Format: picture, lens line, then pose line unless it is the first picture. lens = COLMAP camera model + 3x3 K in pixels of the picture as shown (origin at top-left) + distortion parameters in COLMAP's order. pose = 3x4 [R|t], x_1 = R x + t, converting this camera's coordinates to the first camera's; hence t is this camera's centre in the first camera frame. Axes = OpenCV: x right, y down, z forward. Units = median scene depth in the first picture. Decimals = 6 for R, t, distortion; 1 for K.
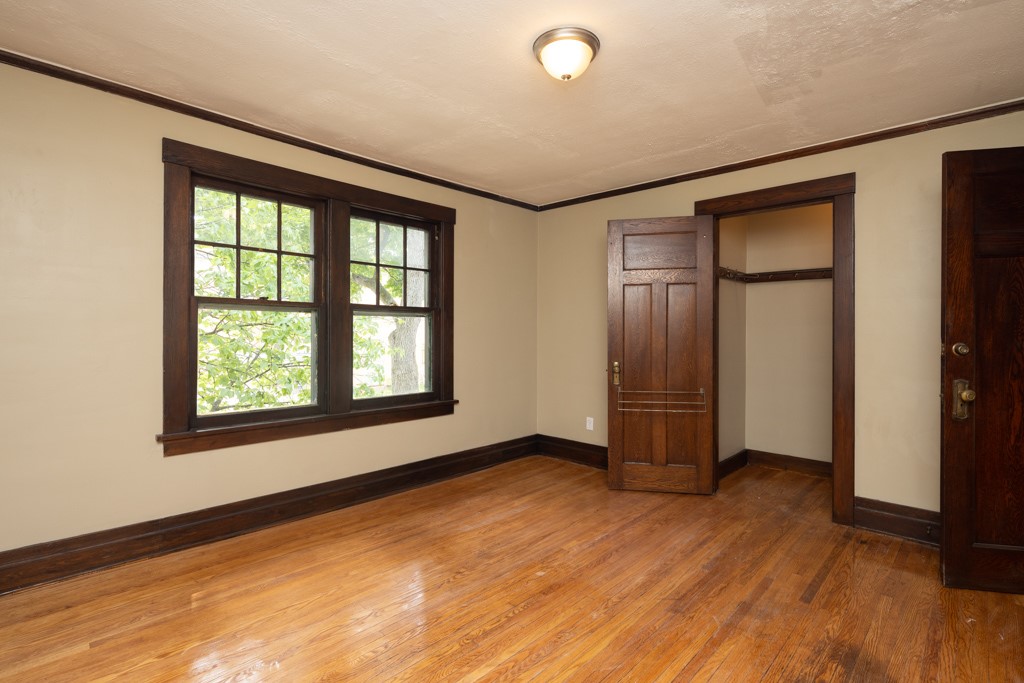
lens RADIAL K [[492.7, 0, 510.1], [0, 492.7, 337.6], [0, 0, 1]] dist [0.004580, -0.004485]
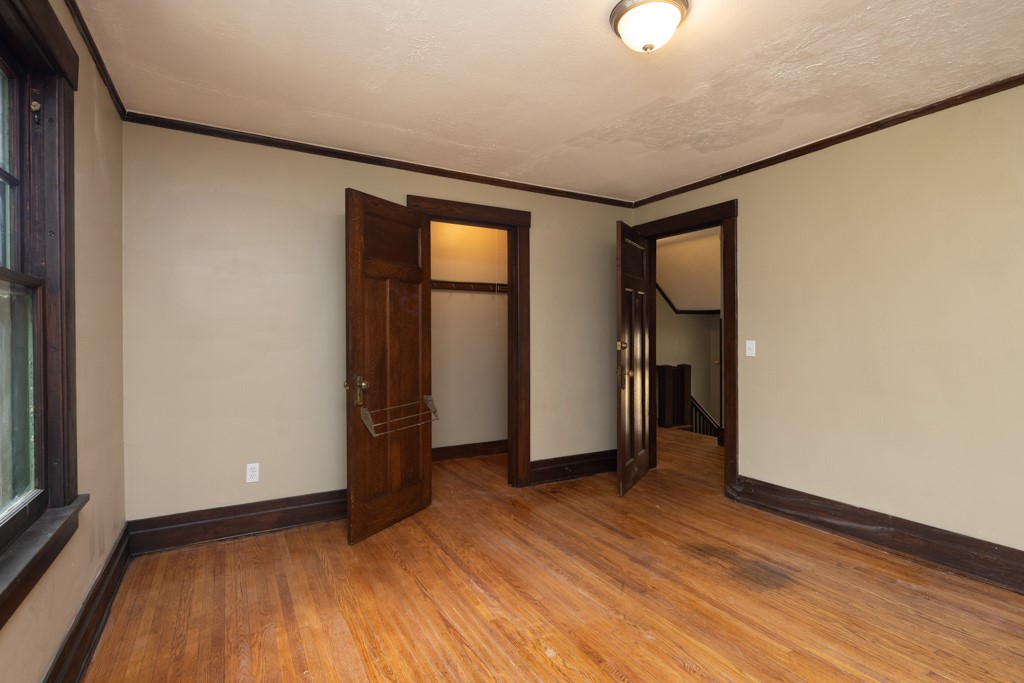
lens RADIAL K [[492.7, 0, 507.5], [0, 492.7, 341.0], [0, 0, 1]] dist [0.004580, -0.004485]
pose [[0.286703, -0.017196, 0.957865, -0.567388], [0.013971, 0.999808, 0.013767, -0.015182], [-0.957918, 0.009435, 0.286888, 0.695914]]
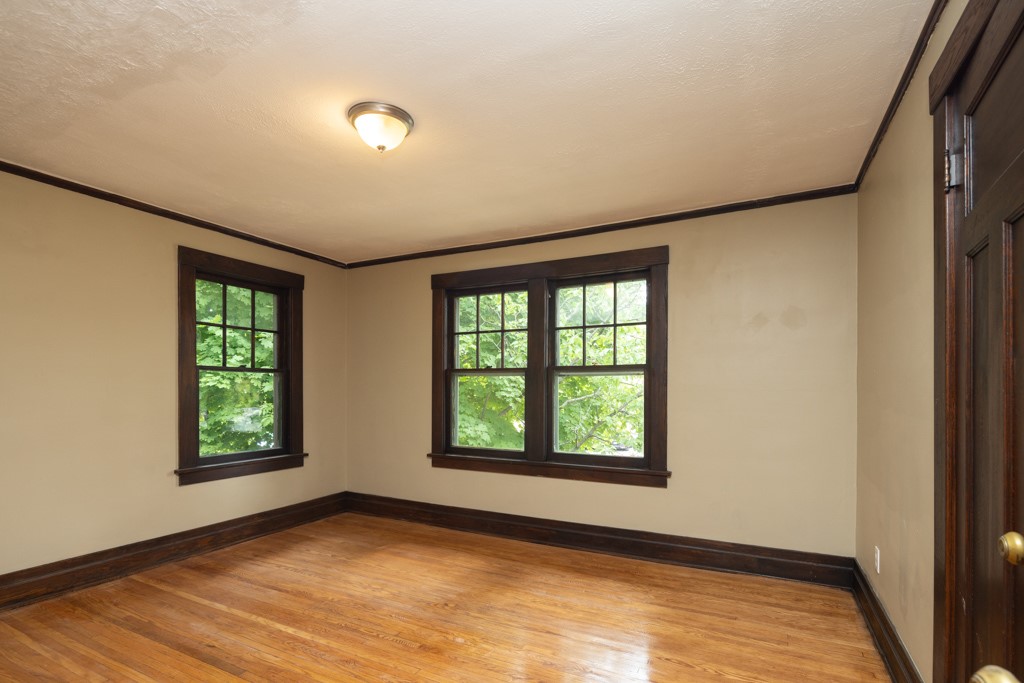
lens RADIAL K [[492.7, 0, 510.2], [0, 492.7, 402.1], [0, 0, 1]] dist [0.004580, -0.004485]
pose [[0.287104, 0.016280, -0.957761, 0.834739], [-0.012279, 0.999836, 0.013315, -0.001110], [0.957821, 0.007937, 0.287257, 0.674145]]
